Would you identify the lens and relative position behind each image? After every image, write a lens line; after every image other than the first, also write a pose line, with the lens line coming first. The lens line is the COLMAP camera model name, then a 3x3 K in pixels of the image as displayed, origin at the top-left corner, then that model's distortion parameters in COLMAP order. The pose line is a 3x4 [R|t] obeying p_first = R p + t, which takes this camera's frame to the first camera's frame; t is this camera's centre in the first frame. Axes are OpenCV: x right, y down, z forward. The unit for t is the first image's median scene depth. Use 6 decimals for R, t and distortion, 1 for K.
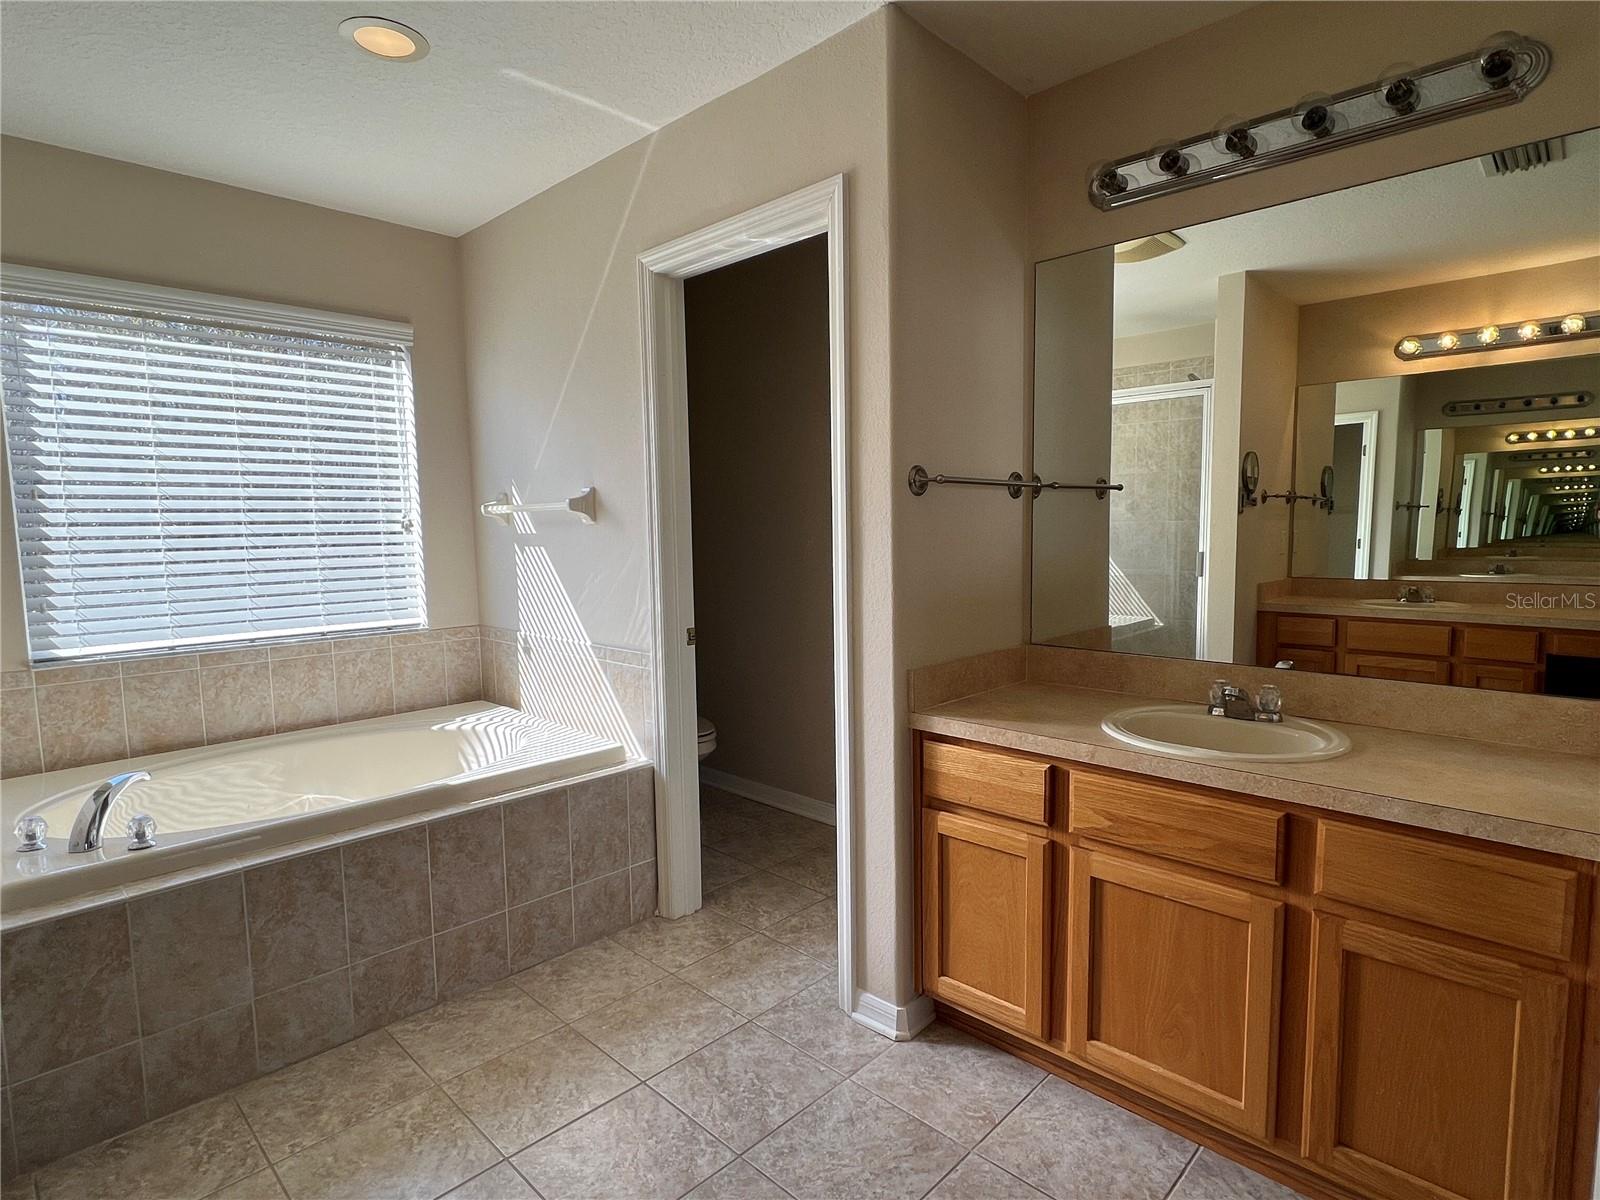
lens RADIAL K [[855.1, 0, 802.1], [0, 855.1, 604.8], [0, 0, 1]] dist [0.001413, -0.000857]
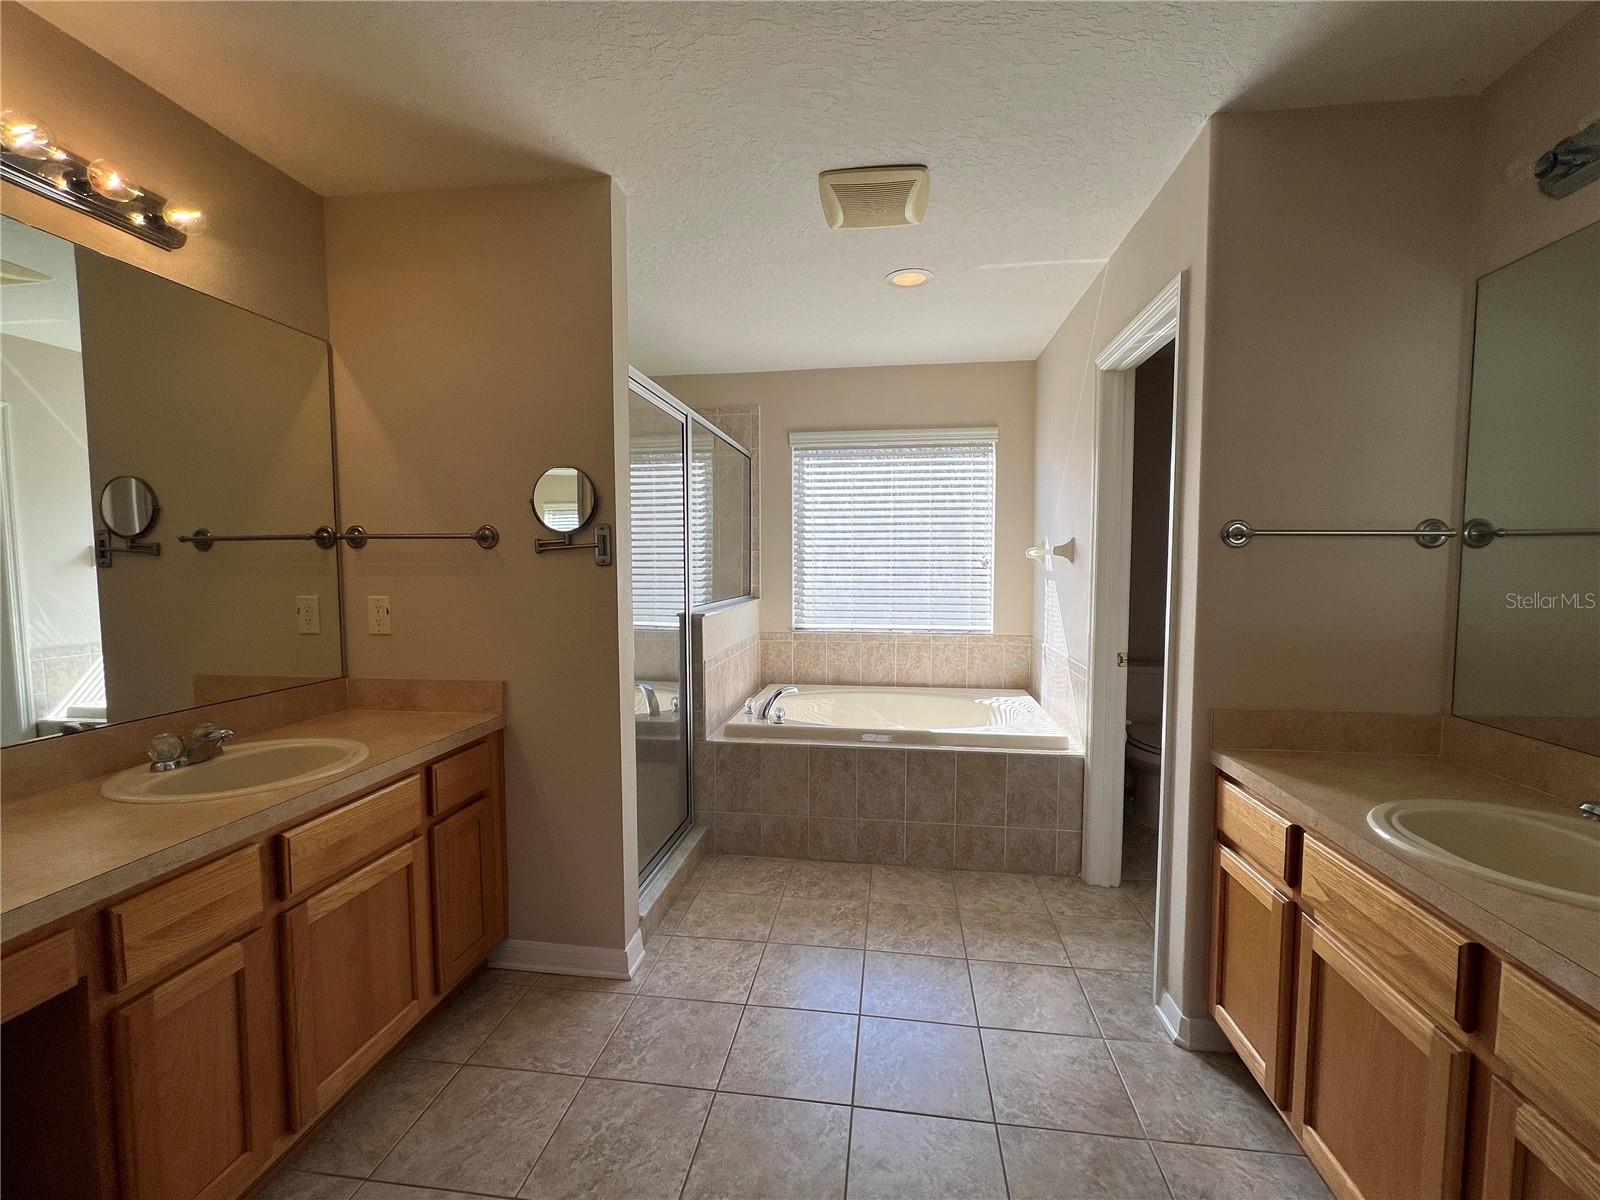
lens RADIAL K [[702.2, 0, 804.0], [0, 702.2, 601.4], [0, 0, 1]] dist [0.002438, -0.000077]
pose [[0.590178, 0.063059, -0.804807, 0.452562], [-0.087372, 0.996078, 0.013974, -0.022530], [0.802531, 0.062070, 0.593372, 0.041820]]
